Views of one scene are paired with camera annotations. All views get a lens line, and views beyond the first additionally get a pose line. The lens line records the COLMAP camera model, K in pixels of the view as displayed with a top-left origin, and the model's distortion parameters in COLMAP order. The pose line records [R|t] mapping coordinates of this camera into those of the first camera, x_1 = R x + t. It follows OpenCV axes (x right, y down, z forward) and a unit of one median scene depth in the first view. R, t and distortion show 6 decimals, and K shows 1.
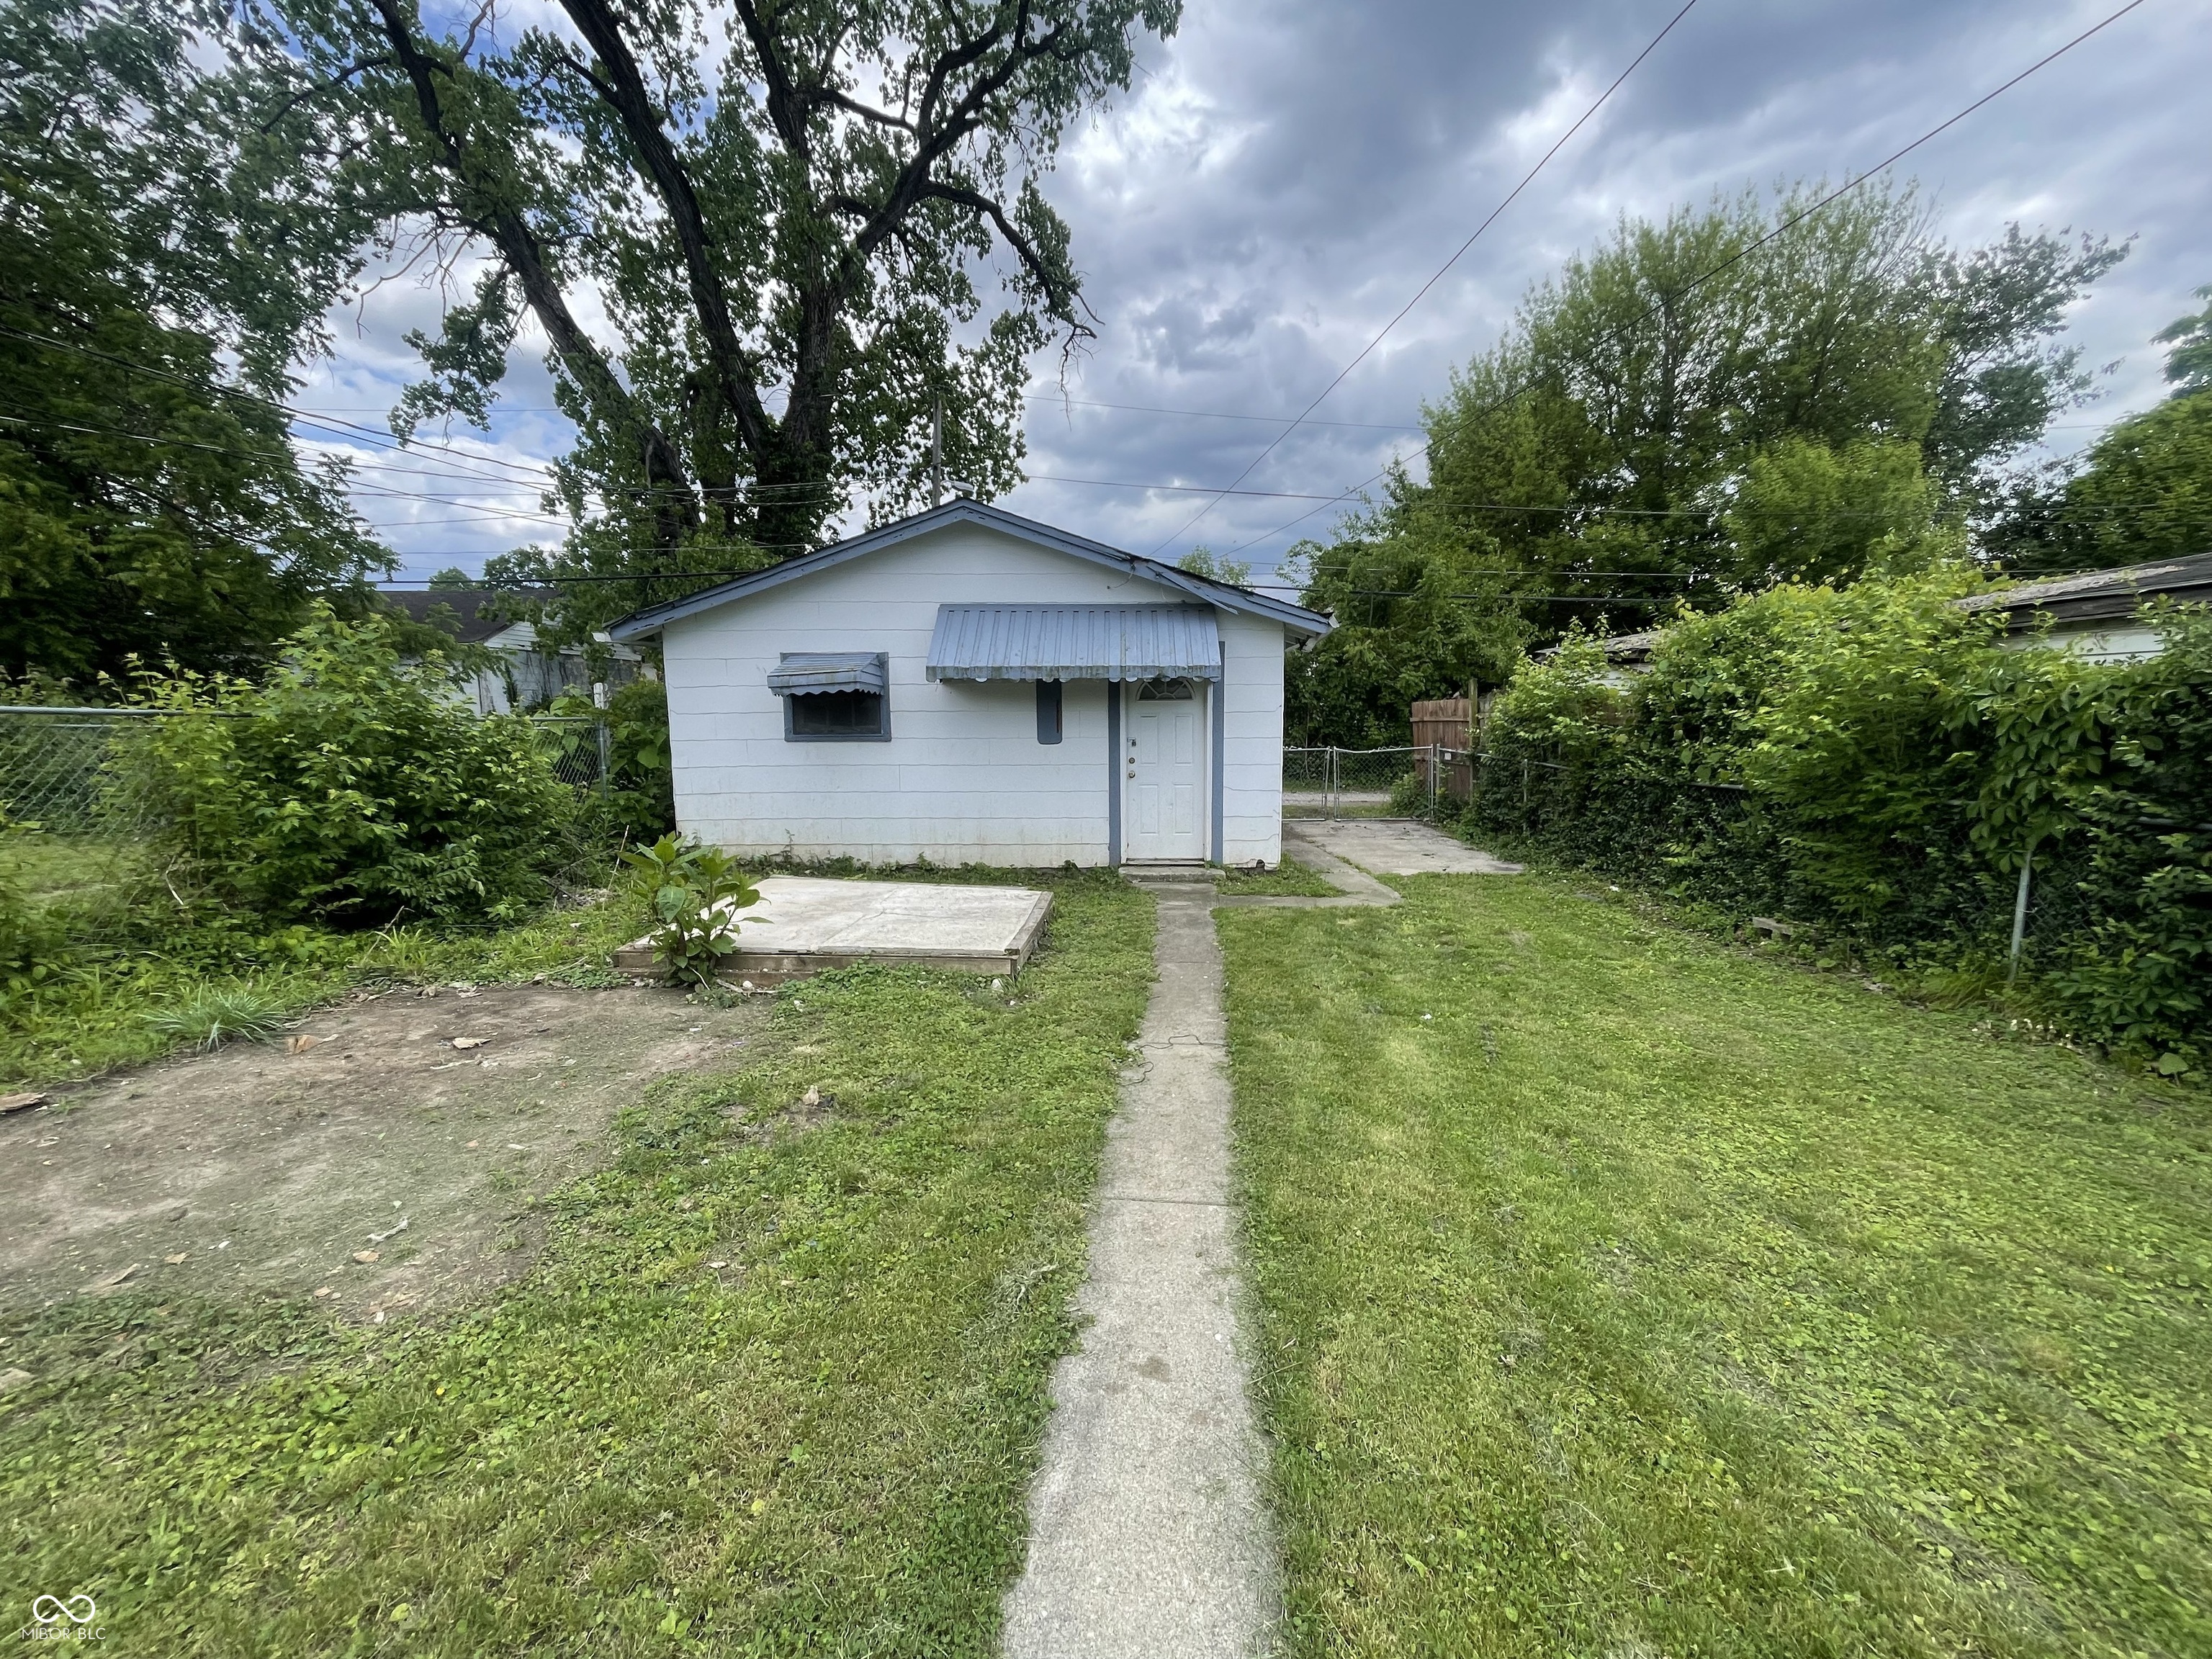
lens RADIAL K [[898.6, 0, 1105.4], [0, 898.6, 833.6], [0, 0, 1]] dist [-0.002363, -0.000165]
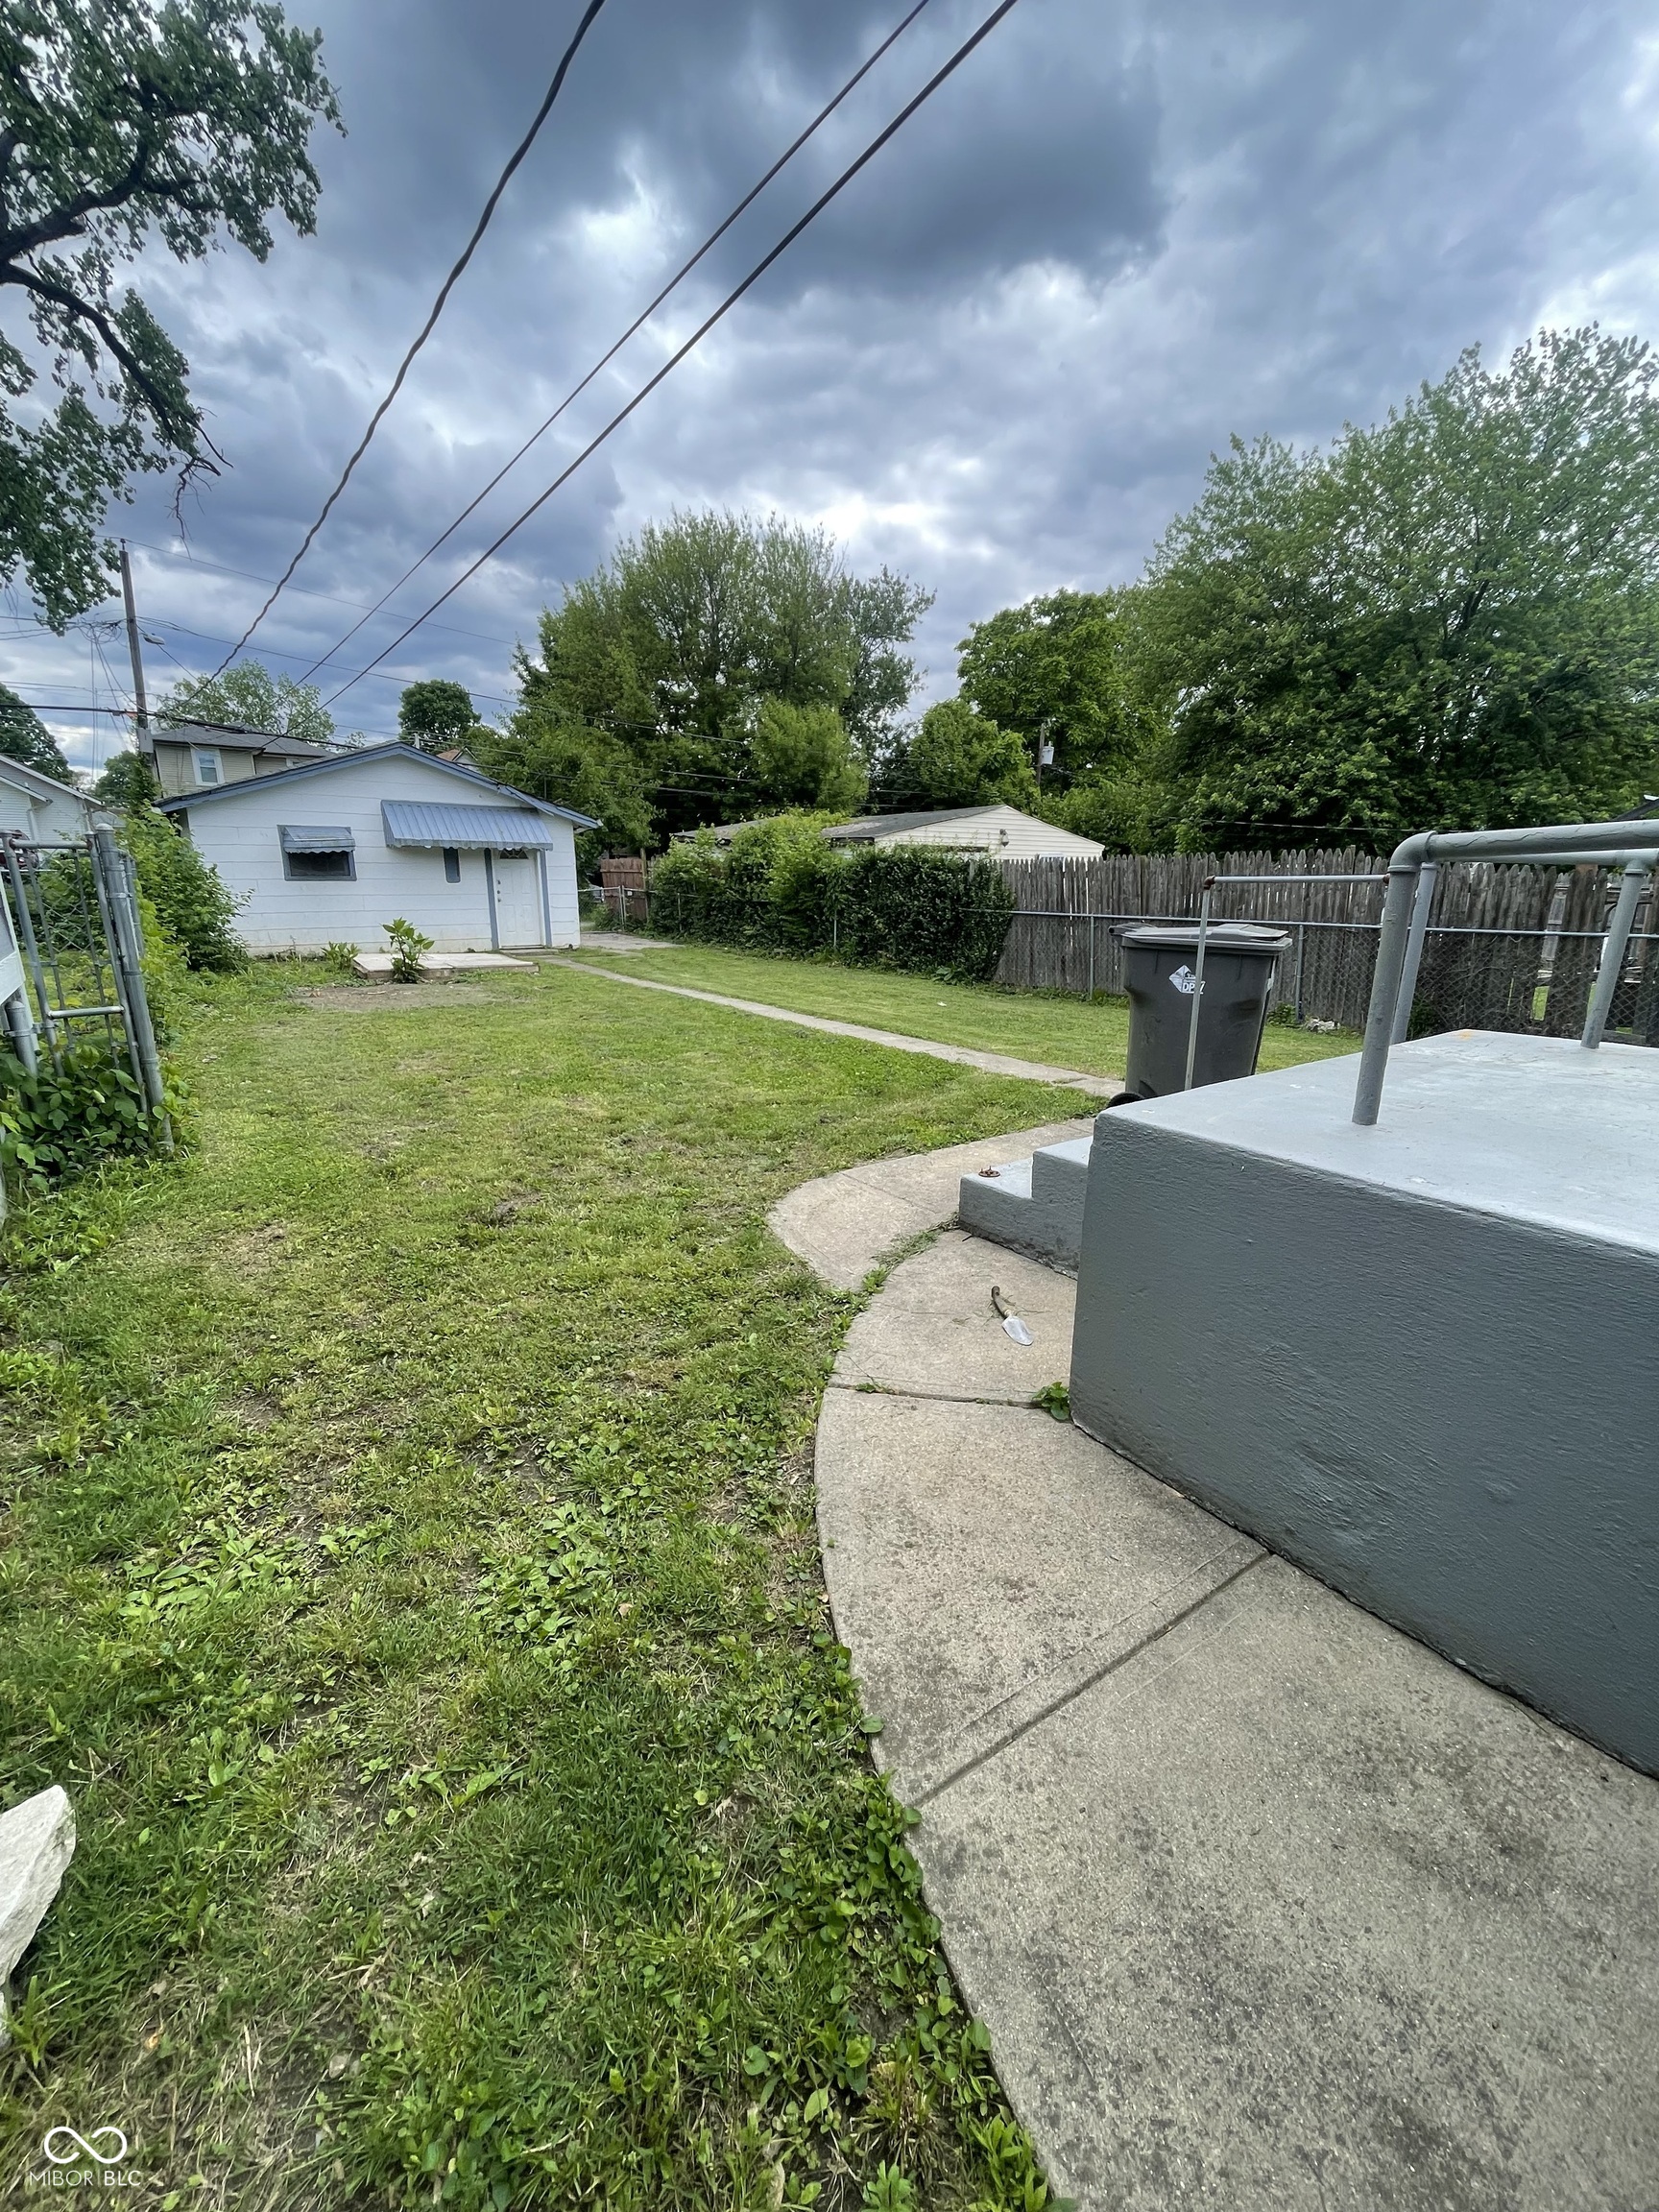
lens RADIAL K [[898.6, 0, 821.5], [0, 898.6, 1126.5], [0, 0, 1]] dist [-0.002363, -0.000165]
pose [[0.790492, -0.154721, 0.592608, -0.342112], [0.062042, 0.982818, 0.173840, 0.062686], [-0.609322, -0.100652, 0.786508, -0.509562]]
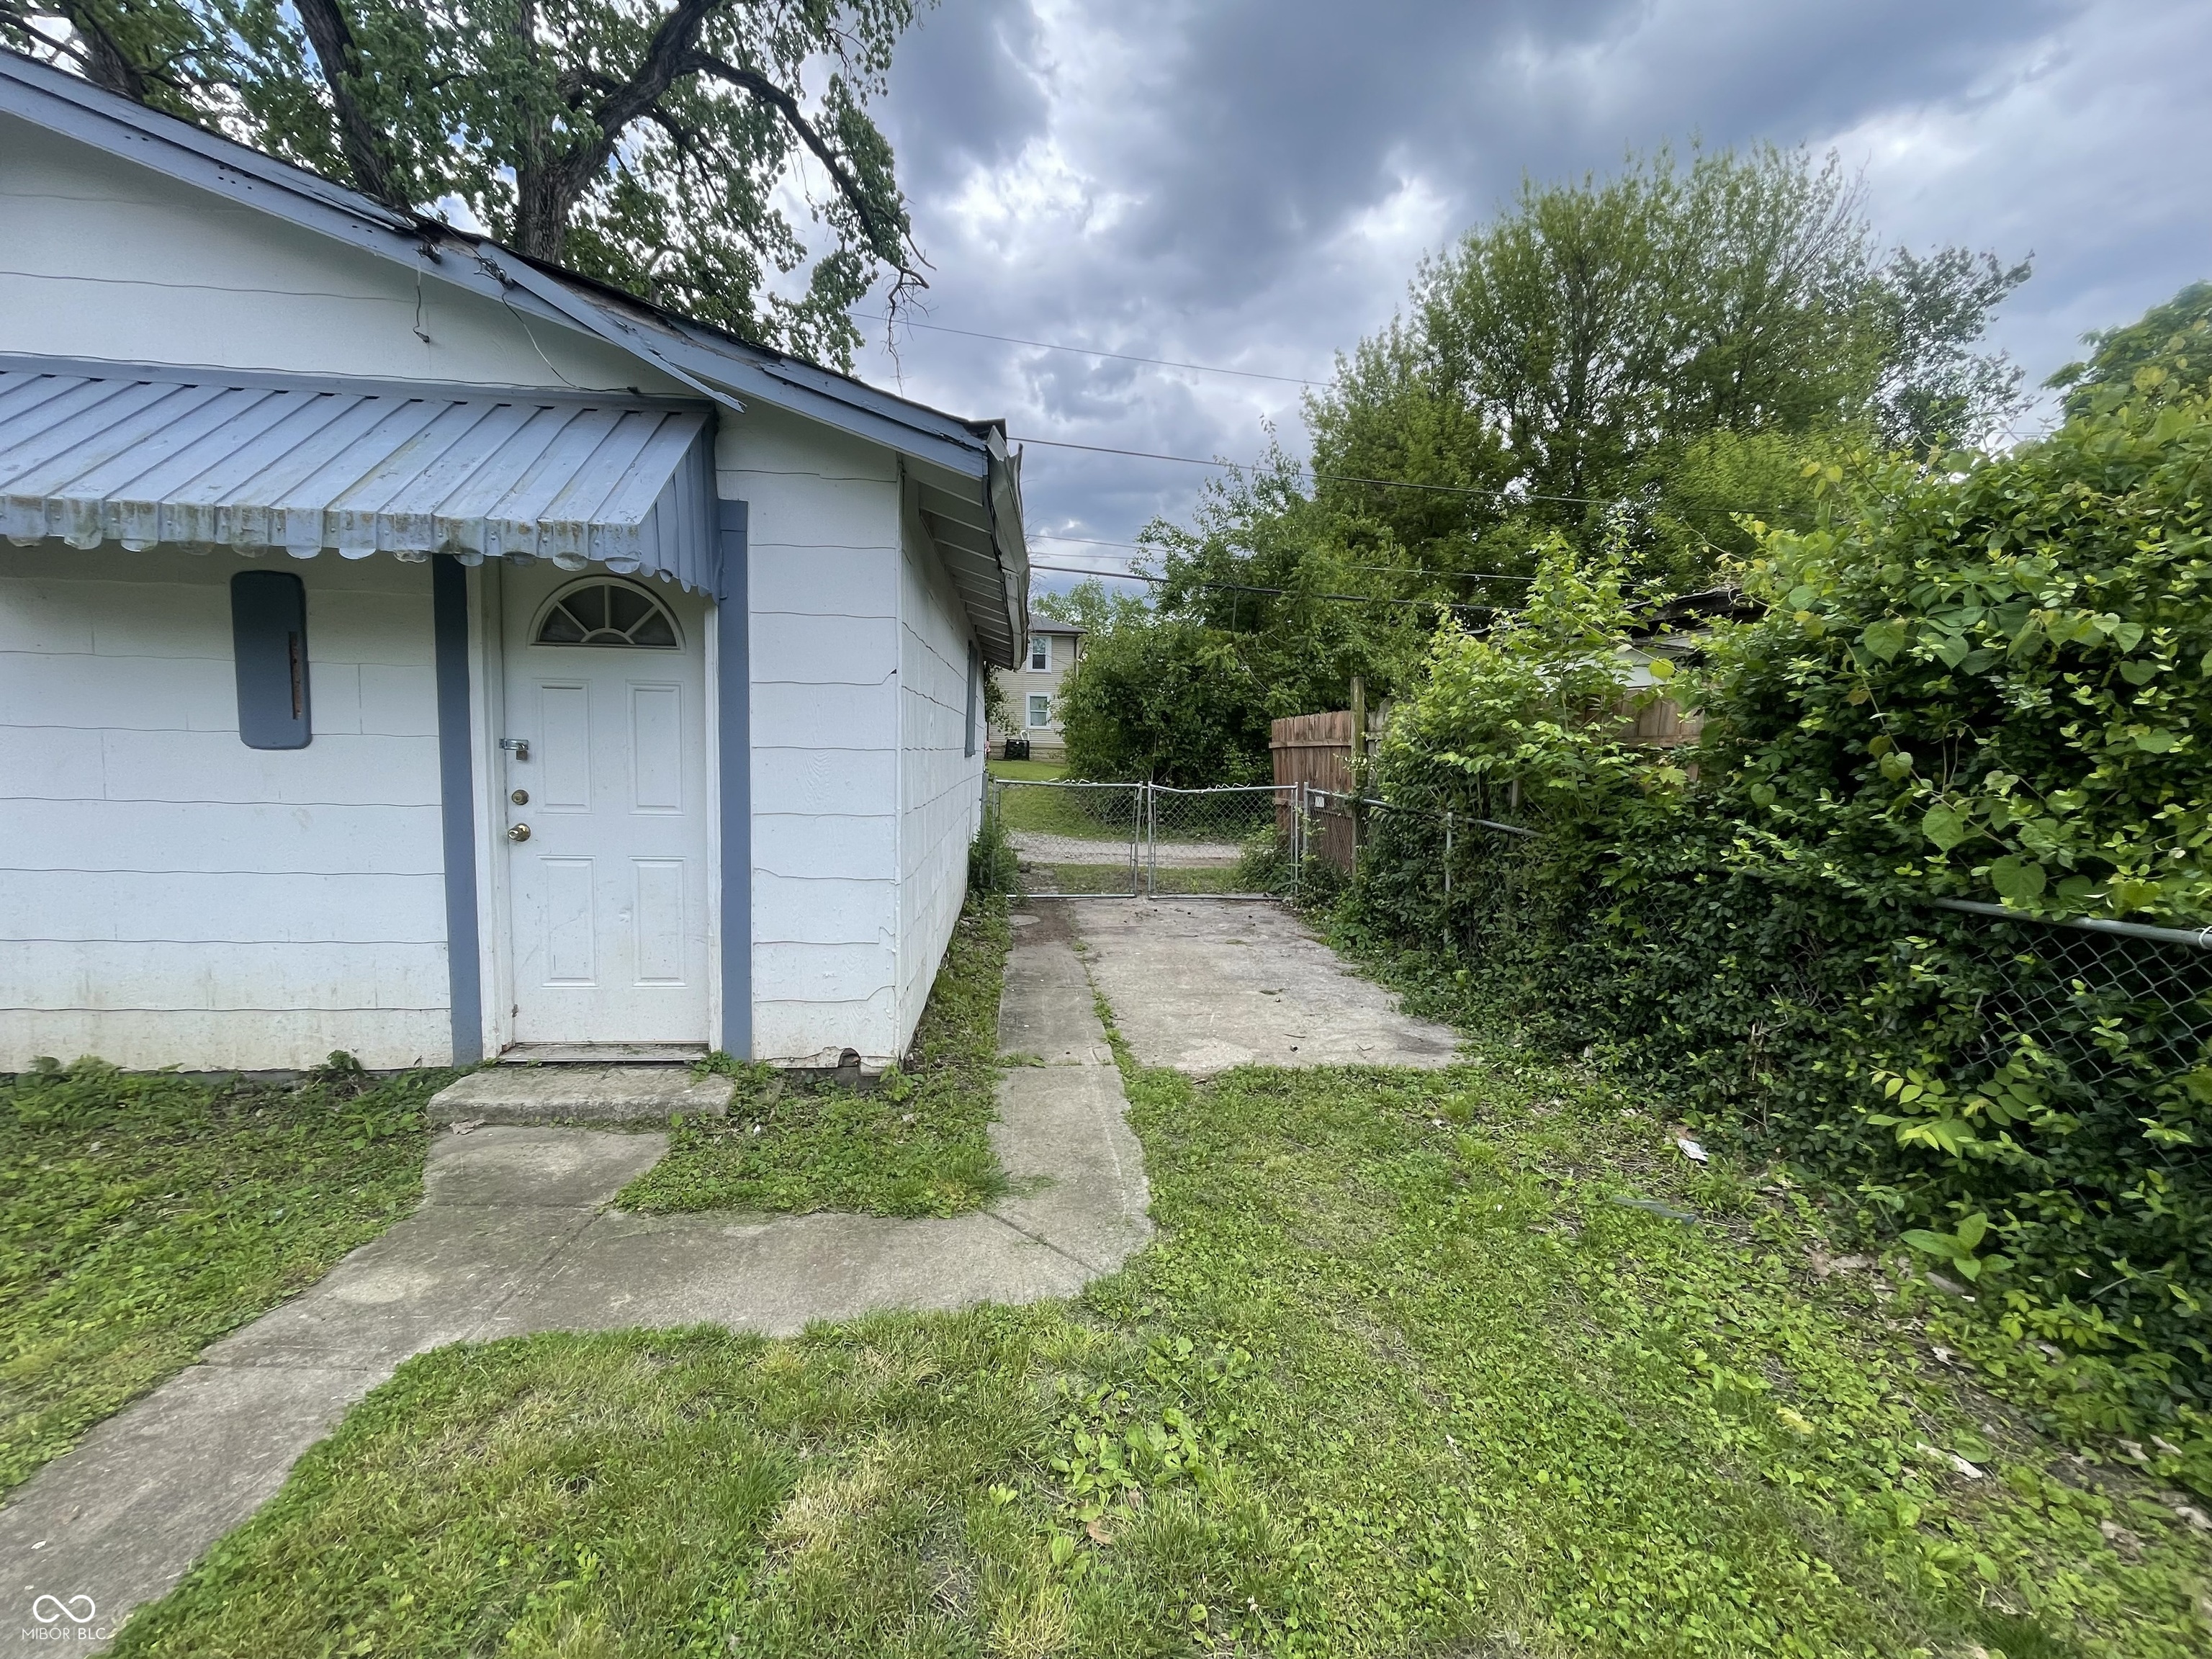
lens RADIAL K [[898.6, 0, 1116.4], [0, 898.6, 823.1], [0, 0, 1]] dist [-0.002363, -0.000165]
pose [[0.992491, 0.021571, 0.120397, 0.133701], [-0.015605, 0.998613, -0.050277, -0.029948], [-0.121315, 0.048021, 0.991452, 0.320190]]
